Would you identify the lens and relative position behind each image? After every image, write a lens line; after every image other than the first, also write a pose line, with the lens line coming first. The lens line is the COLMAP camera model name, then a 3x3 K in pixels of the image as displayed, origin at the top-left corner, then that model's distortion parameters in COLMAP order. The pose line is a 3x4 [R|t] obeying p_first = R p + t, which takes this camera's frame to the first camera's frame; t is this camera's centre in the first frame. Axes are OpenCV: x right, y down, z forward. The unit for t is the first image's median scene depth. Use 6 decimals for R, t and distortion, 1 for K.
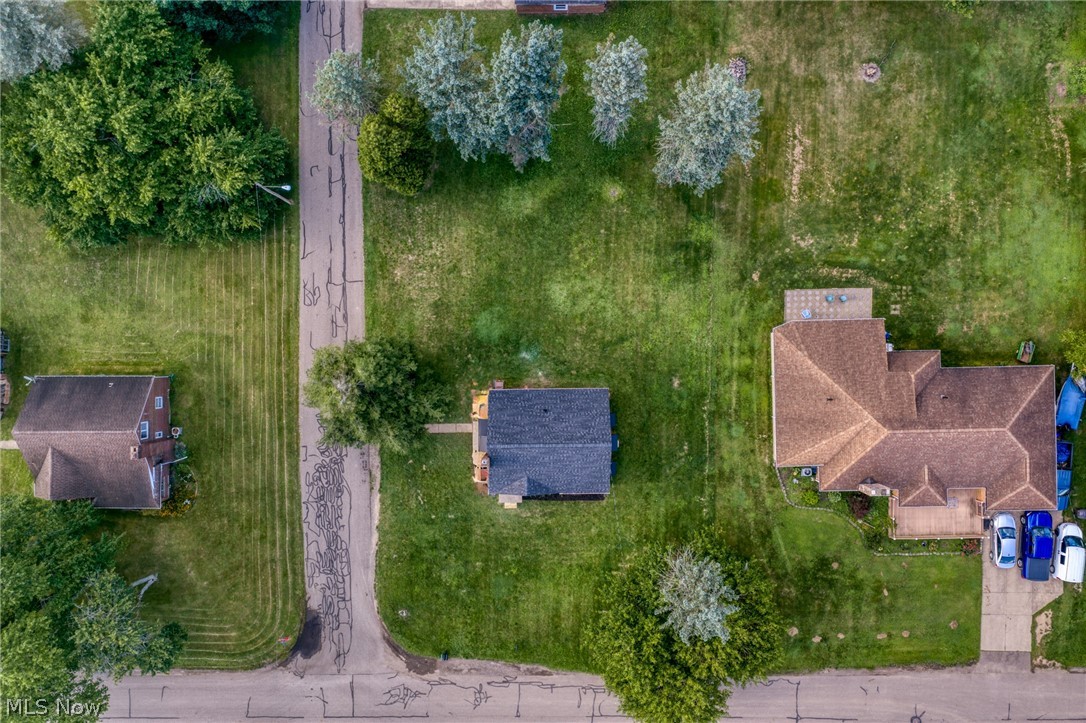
lens RADIAL K [[884.3, 0, 545.4], [0, 884.3, 356.4], [0, 0, 1]] dist [0.068571, -0.129417]
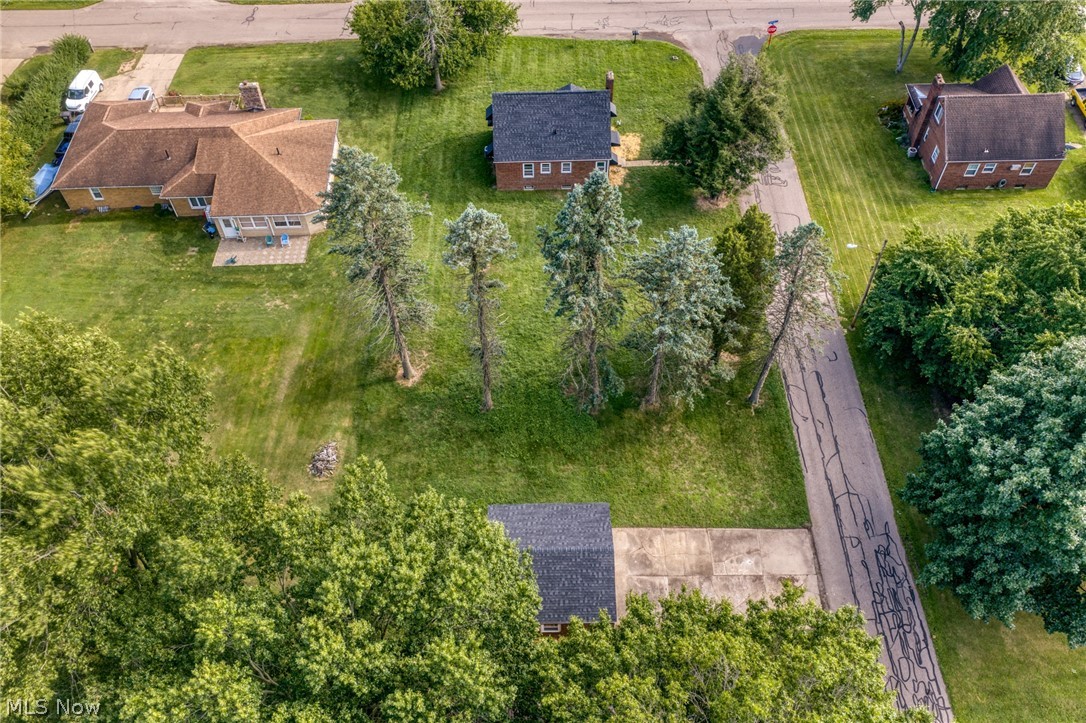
lens RADIAL K [[884.3, 0, 545.4], [0, 884.3, 356.4], [0, 0, 1]] dist [0.068571, -0.129417]
pose [[-0.999621, 0.025832, 0.009530, 0.007710], [-0.014402, -0.785547, 0.618634, -0.734595], [0.023467, 0.618263, 0.785621, 0.323953]]
